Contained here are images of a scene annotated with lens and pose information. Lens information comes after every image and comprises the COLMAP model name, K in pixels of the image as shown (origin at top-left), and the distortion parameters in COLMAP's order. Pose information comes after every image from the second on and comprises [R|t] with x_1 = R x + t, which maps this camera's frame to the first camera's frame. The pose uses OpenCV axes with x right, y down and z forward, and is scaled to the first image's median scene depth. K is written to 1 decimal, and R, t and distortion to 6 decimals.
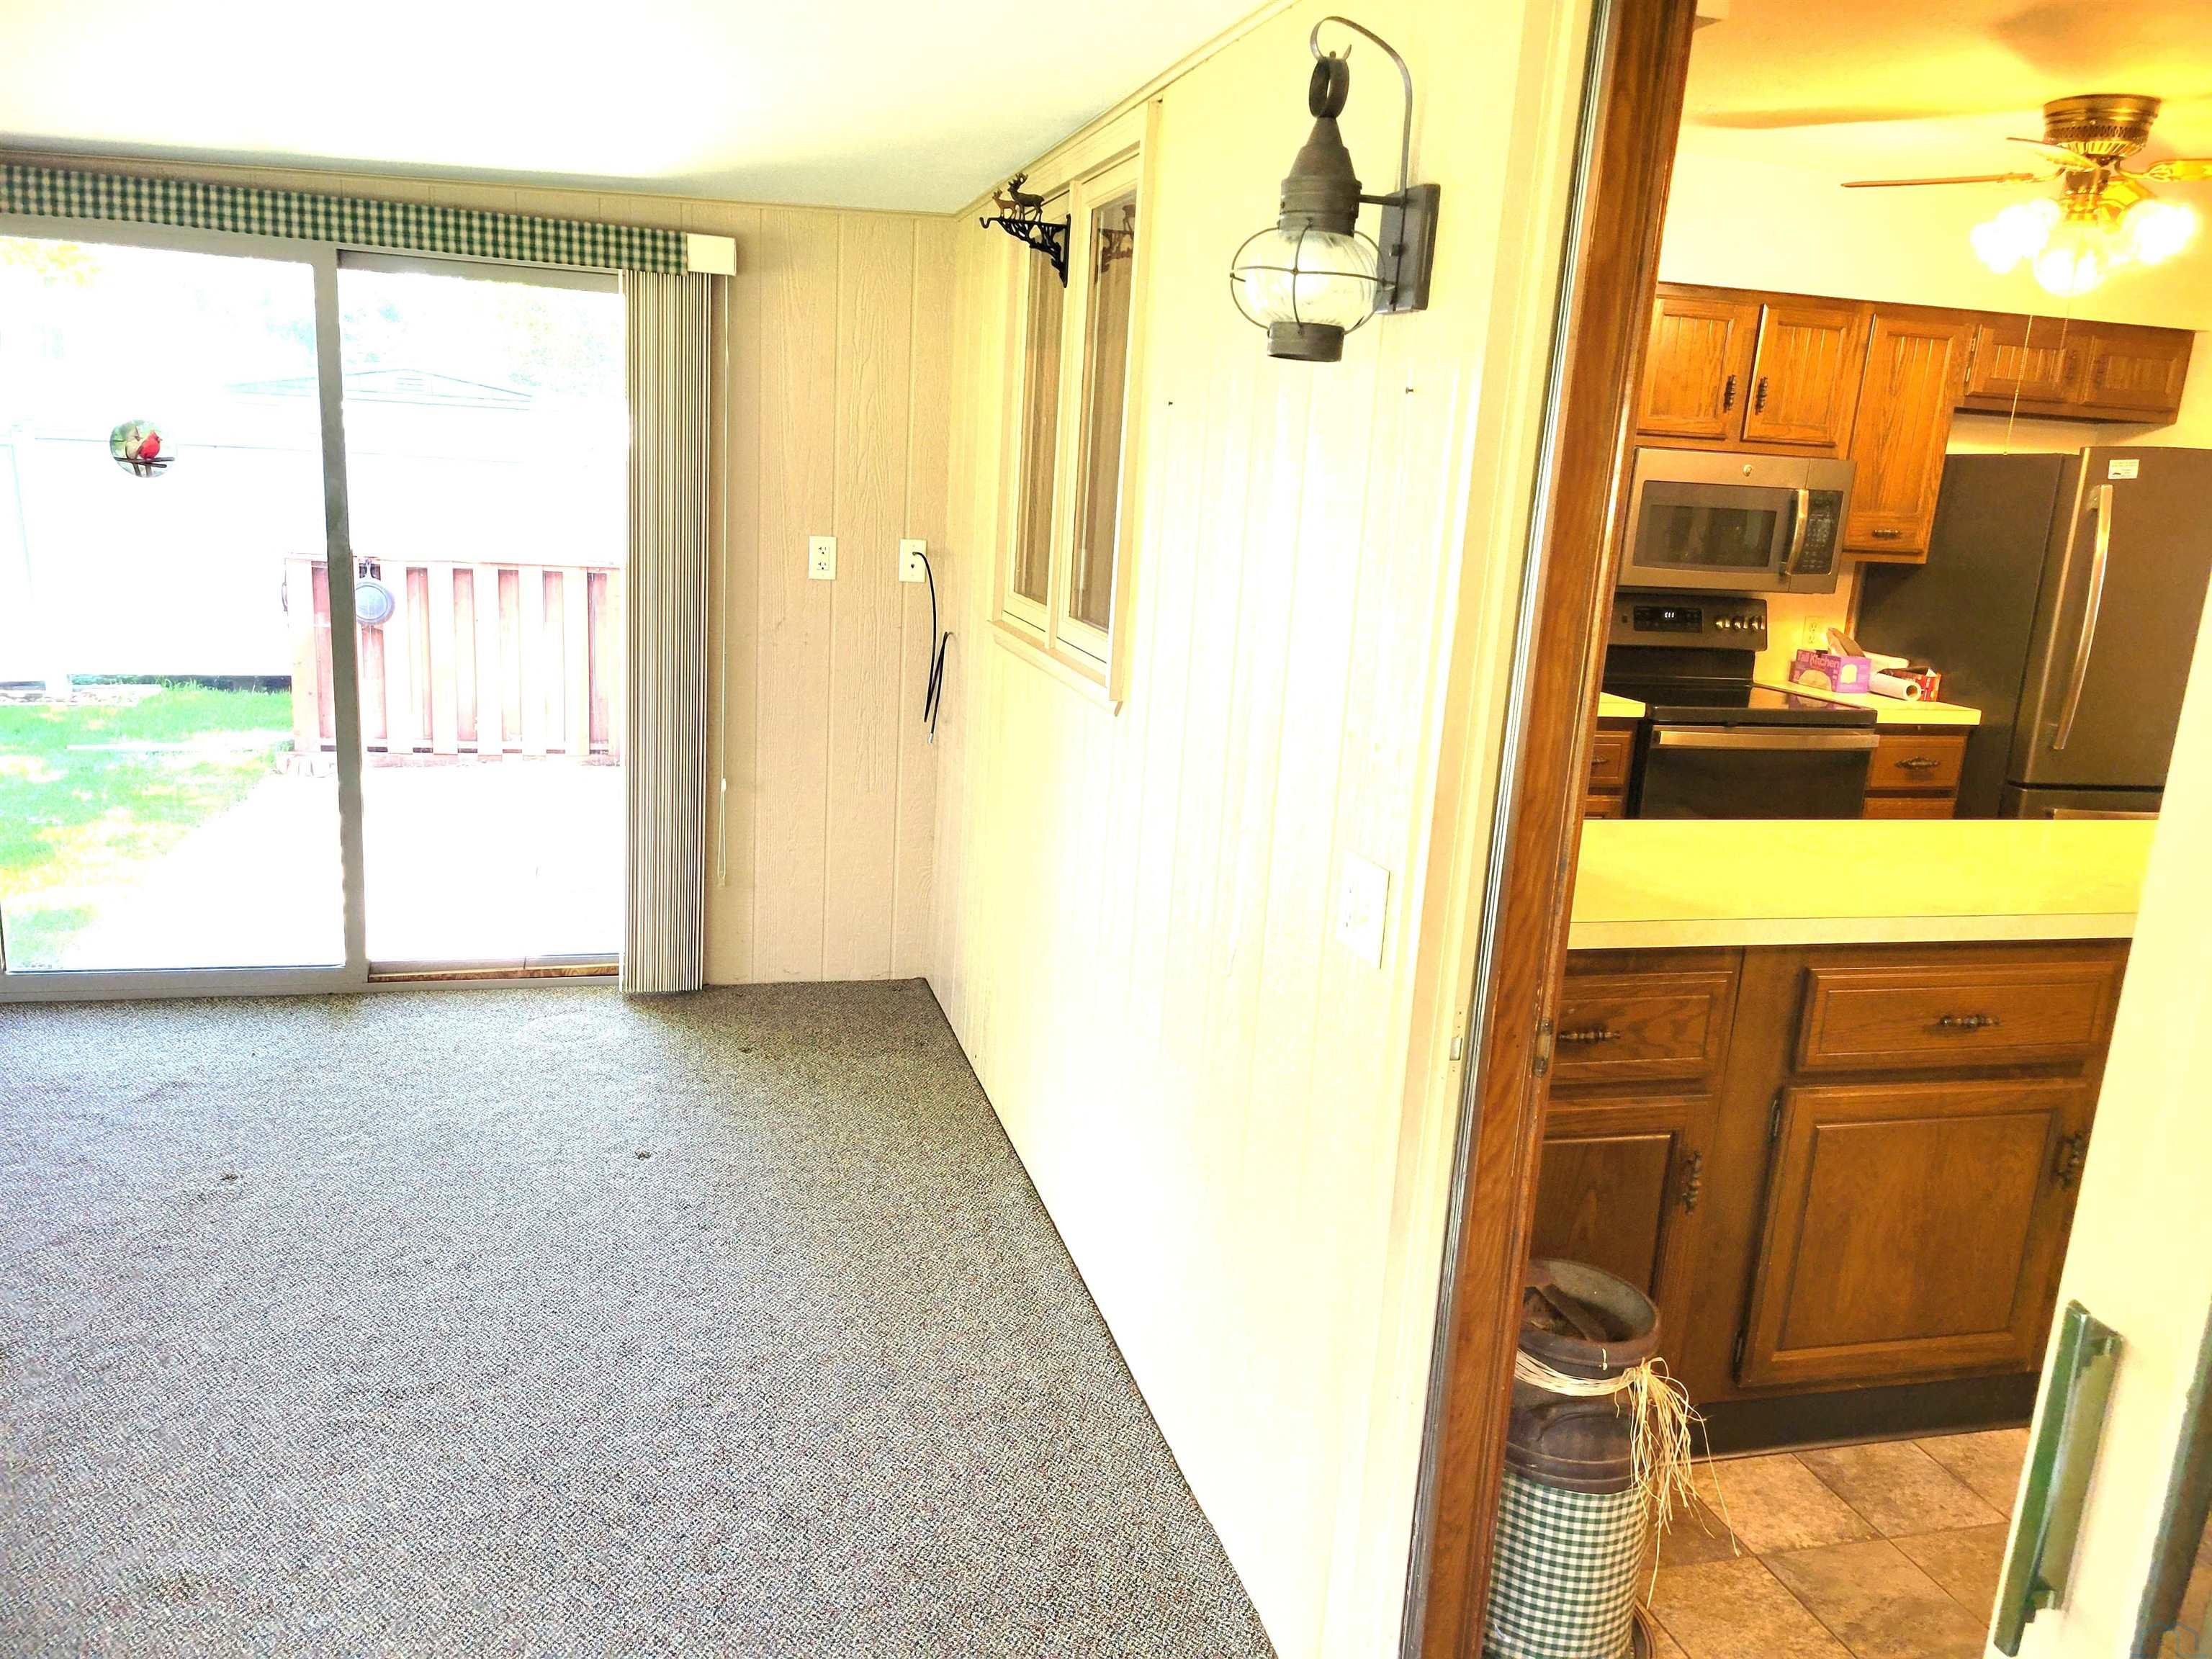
lens RADIAL K [[1645.7, 0, 1100.9], [0, 1645.7, 824.1], [0, 0, 1]] dist [0.045626, -0.033410]
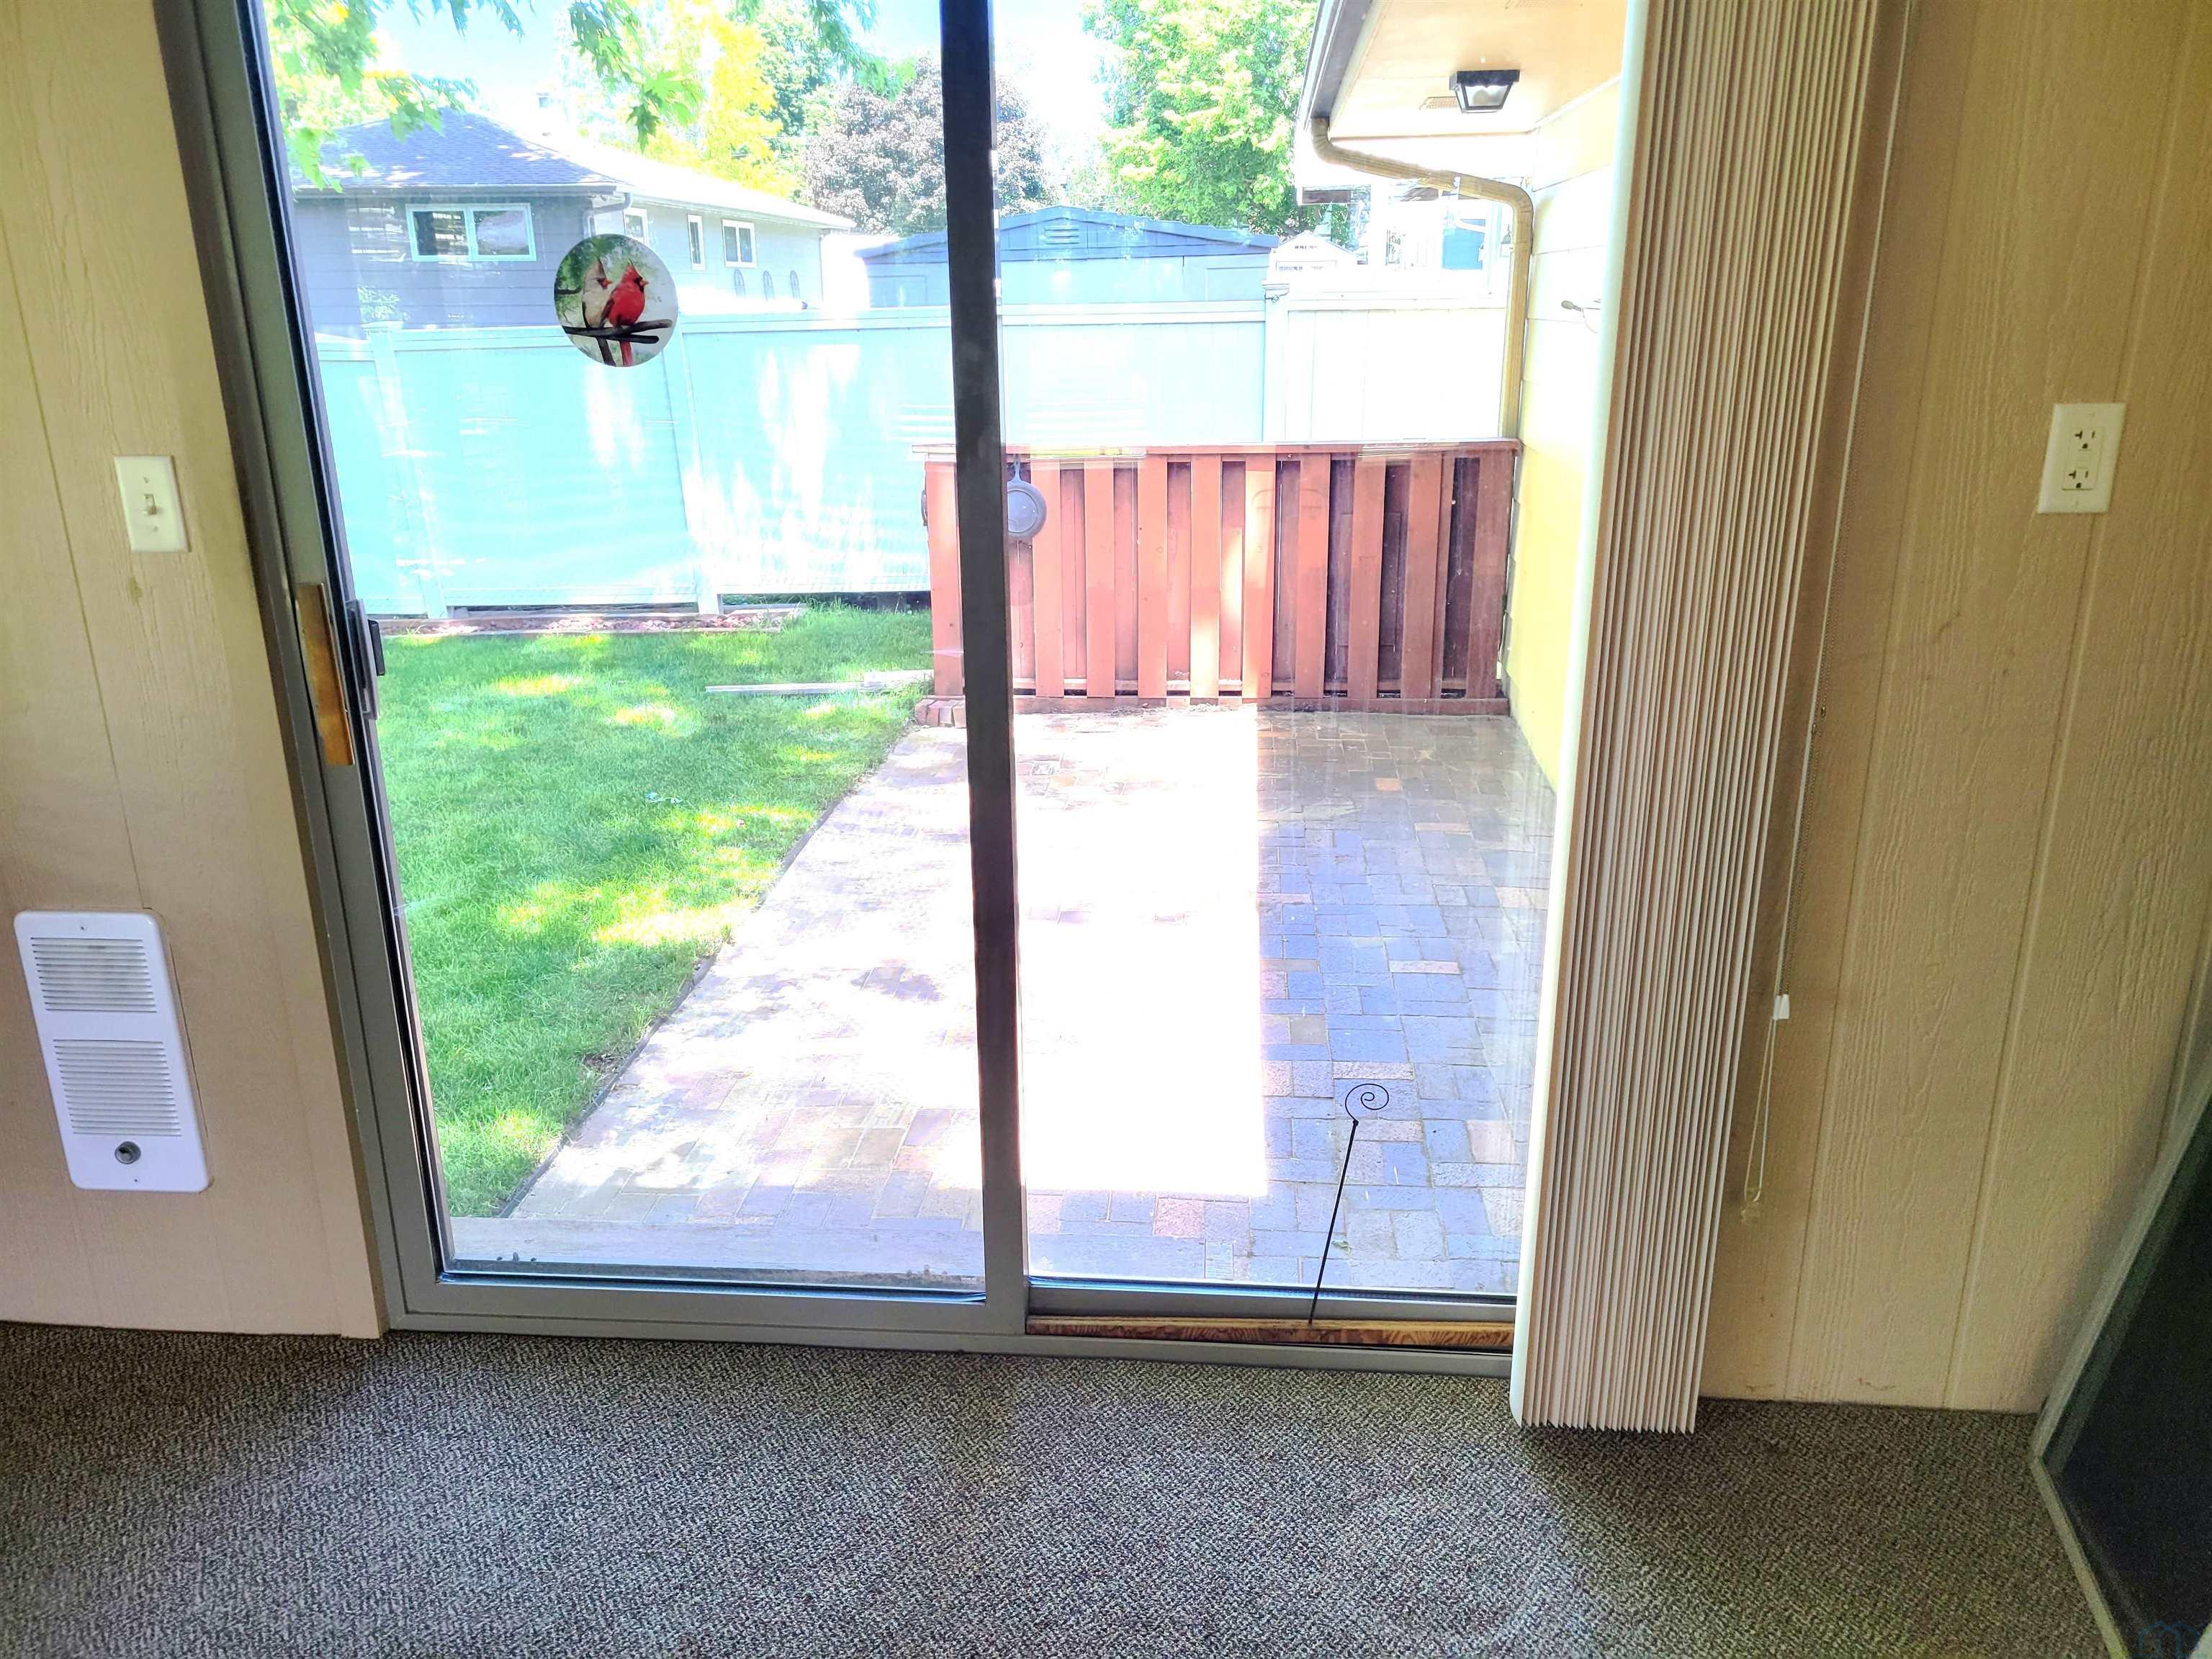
lens RADIAL K [[1645.7, 0, 1090.2], [0, 1645.7, 825.2], [0, 0, 1]] dist [0.045626, -0.033410]
pose [[0.933357, 0.037980, -0.356934, -0.119292], [-0.007845, 0.996307, 0.085499, -0.052081], [0.358863, -0.077001, 0.930209, 0.262917]]
